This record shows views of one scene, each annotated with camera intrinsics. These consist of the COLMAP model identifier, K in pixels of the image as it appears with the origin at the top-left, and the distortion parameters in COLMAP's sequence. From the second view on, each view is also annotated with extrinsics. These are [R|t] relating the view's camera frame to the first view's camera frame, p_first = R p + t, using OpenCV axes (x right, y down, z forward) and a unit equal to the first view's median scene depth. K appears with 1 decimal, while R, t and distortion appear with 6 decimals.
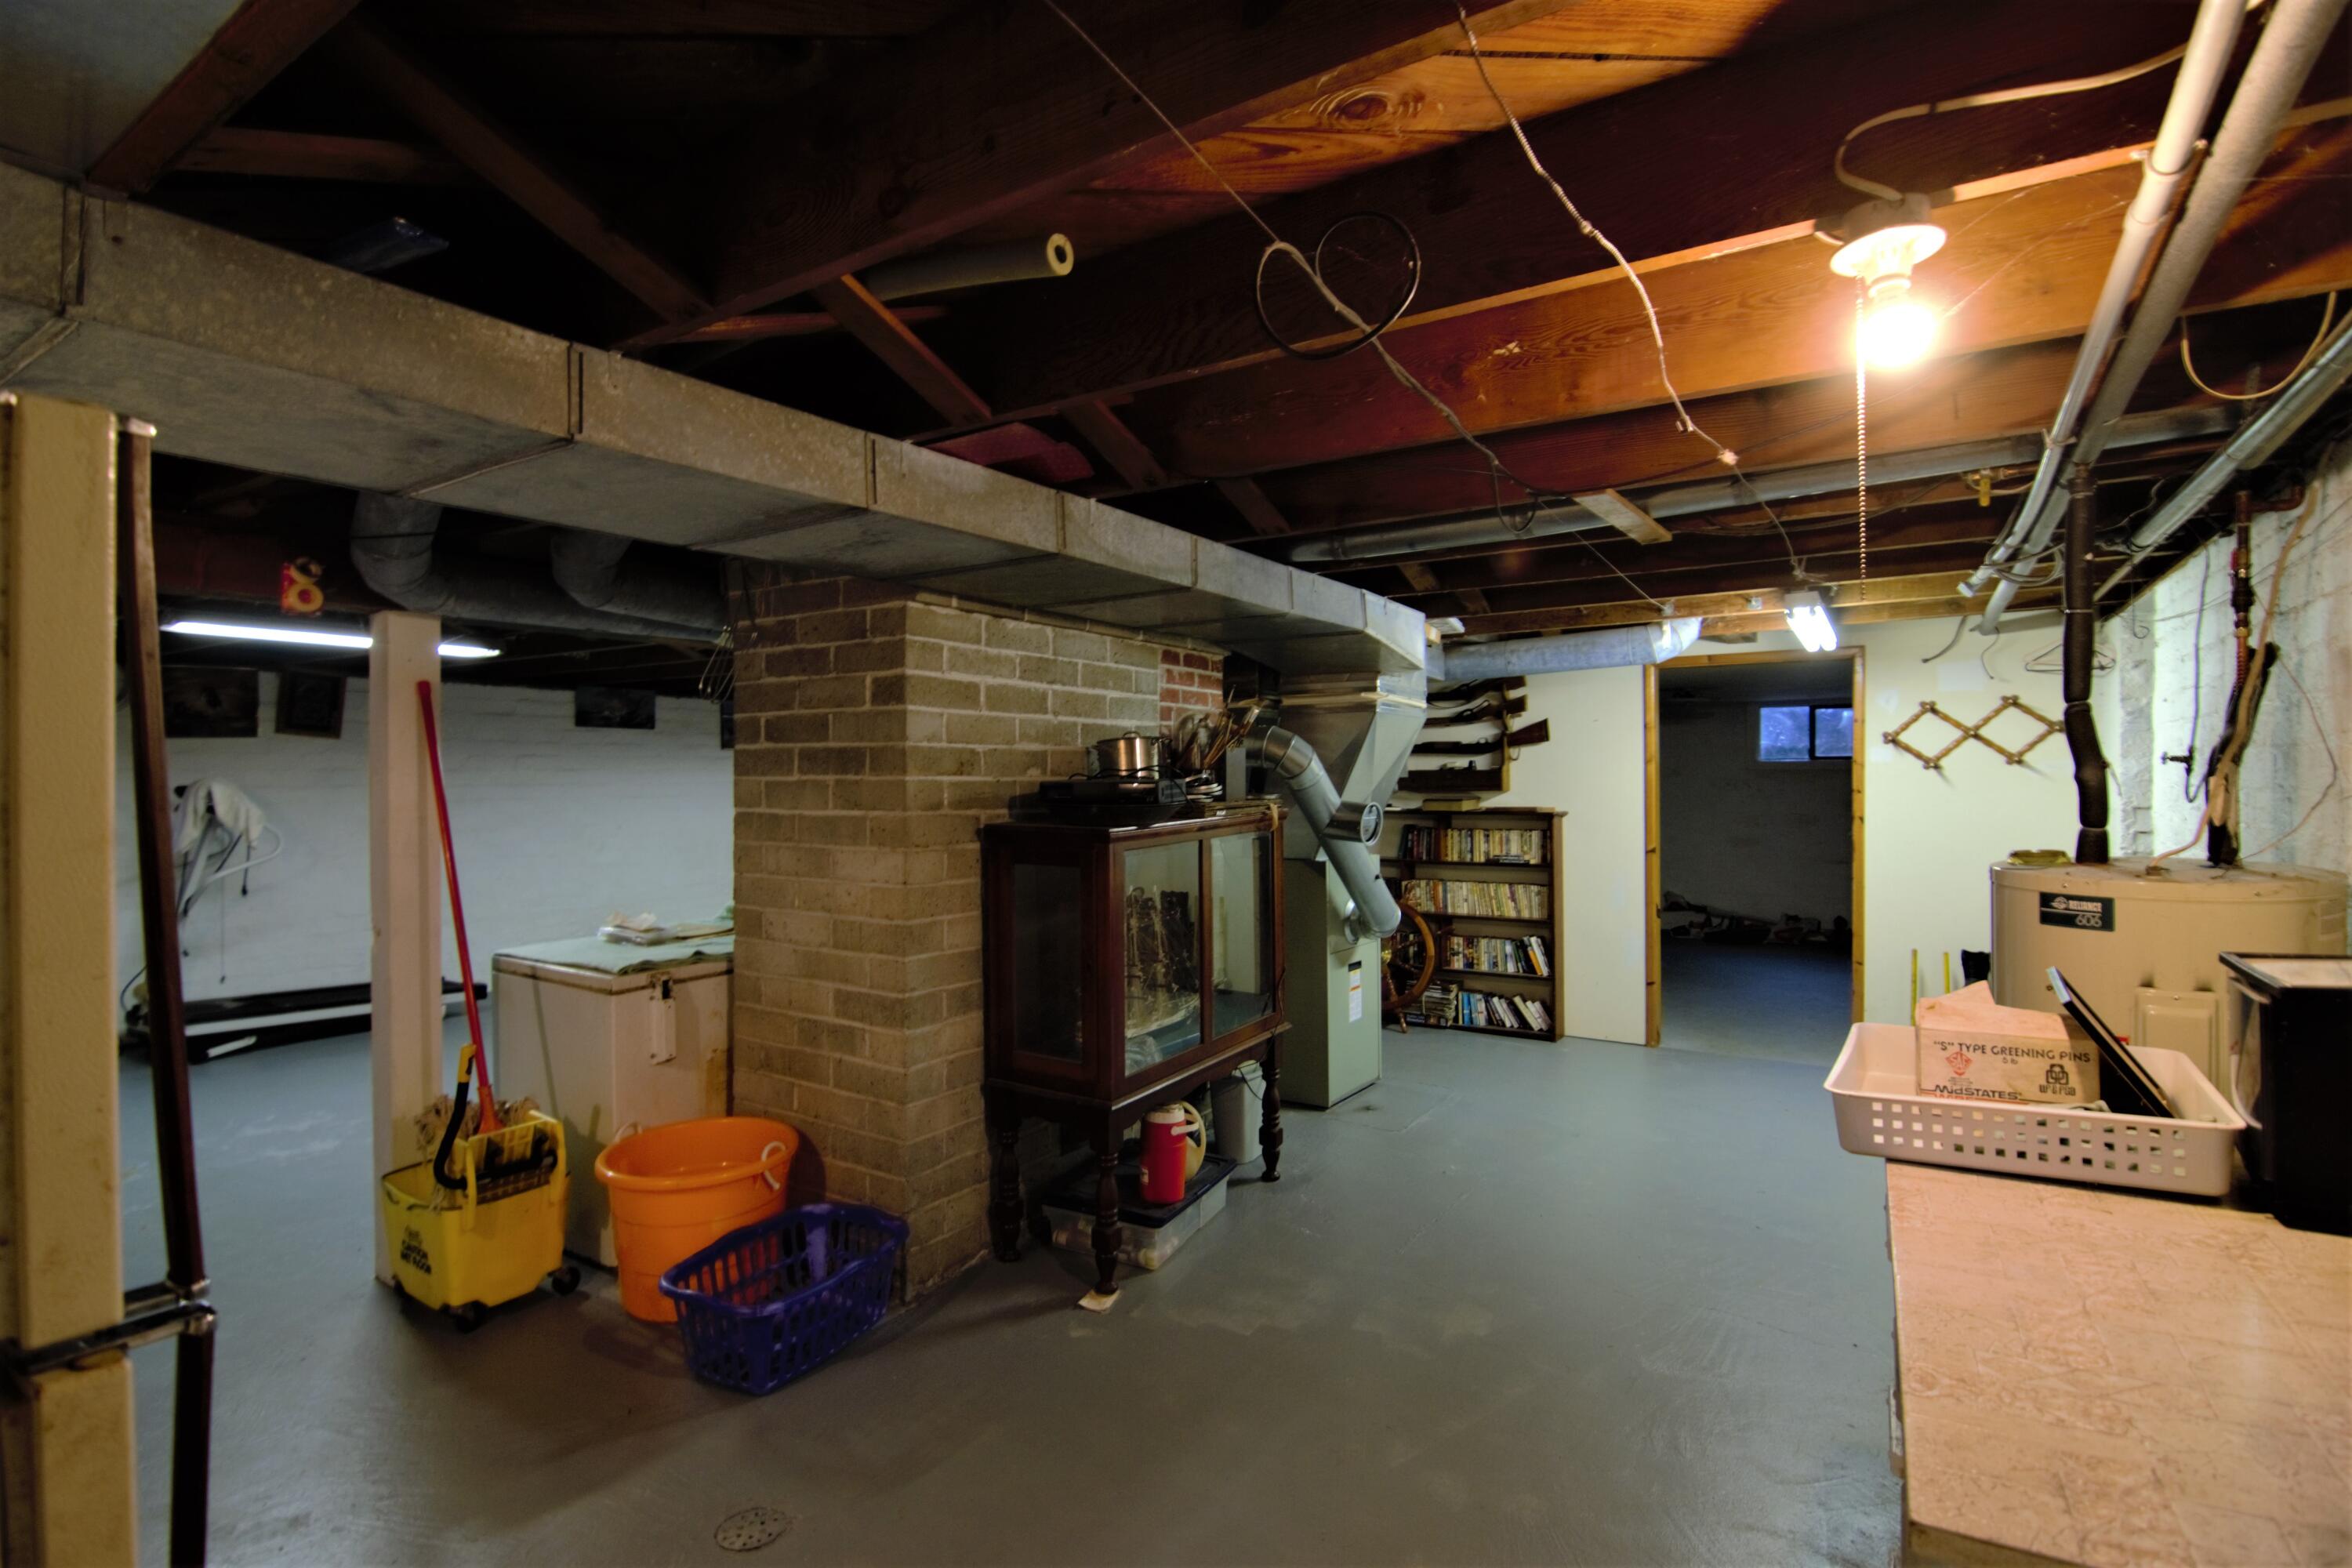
lens RADIAL K [[1110.7, 0, 1172.9], [0, 1110.7, 781.2], [0, 0, 1]] dist [-0.000723, -0.000059]
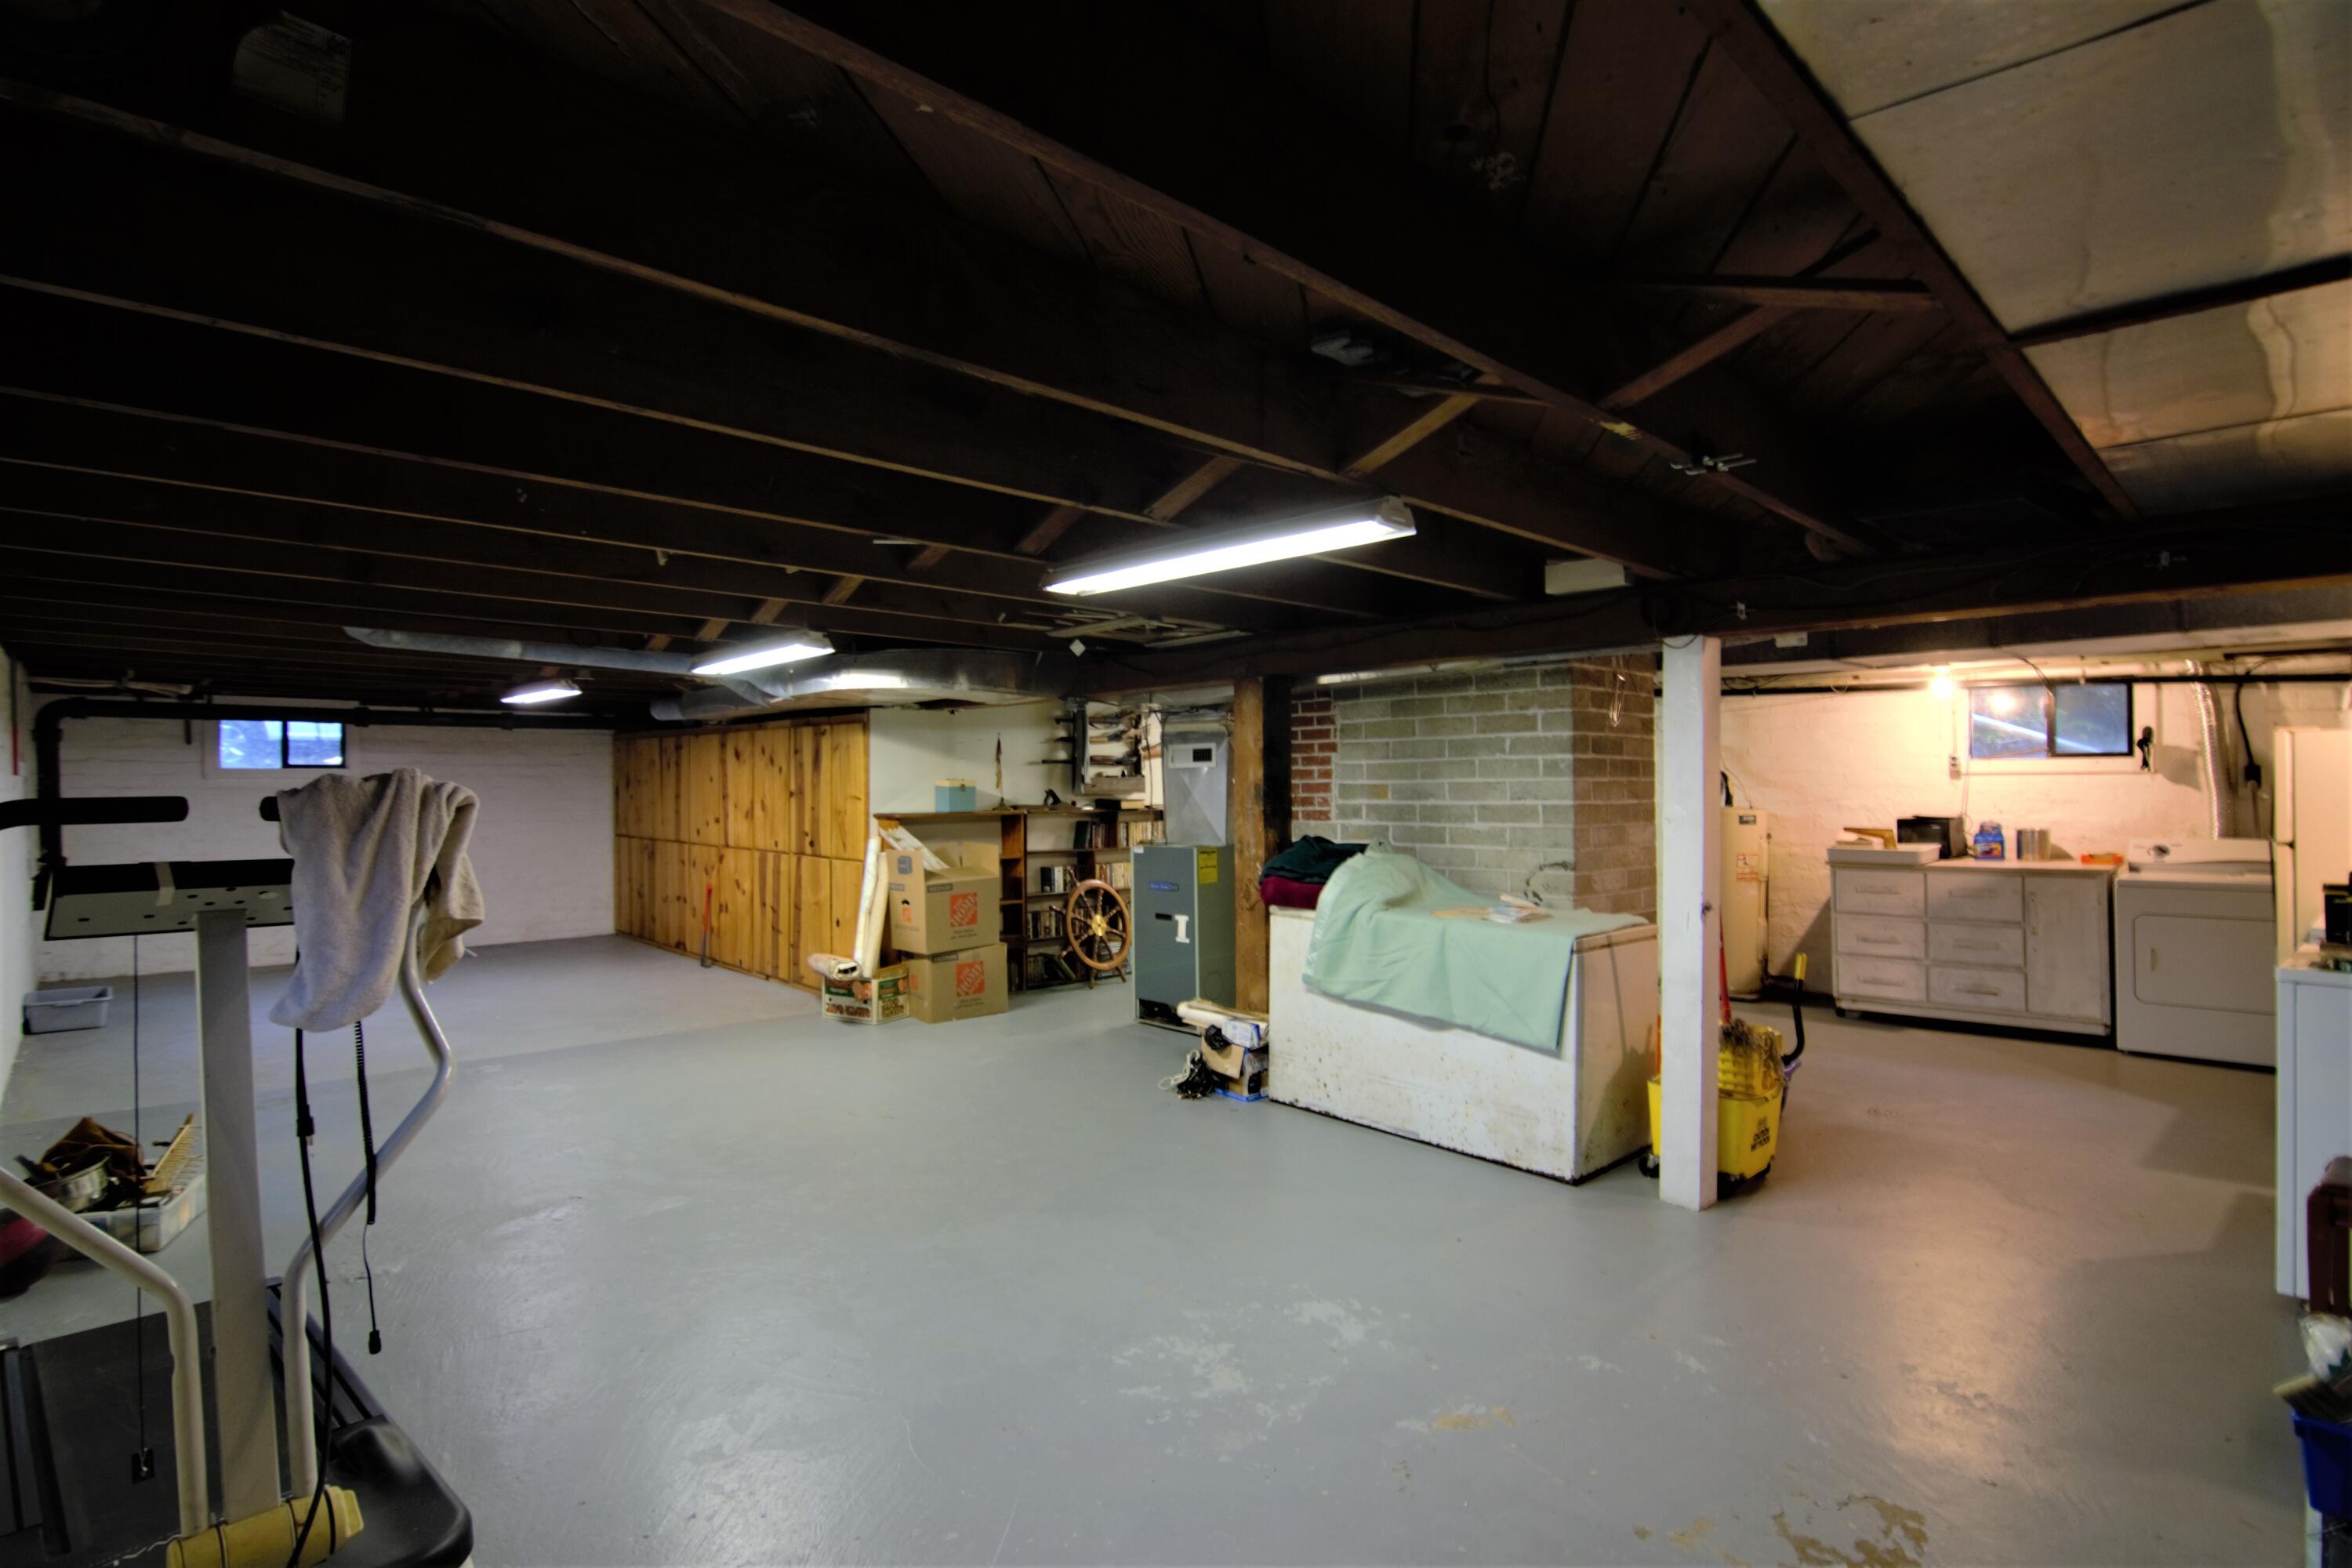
lens RADIAL K [[1110.7, 0, 1175.3], [0, 1110.7, 793.8], [0, 0, 1]] dist [-0.000723, -0.000059]
pose [[0.232774, 0.002505, 0.972528, -1.851075], [0.009639, 0.999942, -0.004883, 0.017618], [-0.972483, 0.010511, 0.232737, 1.183063]]
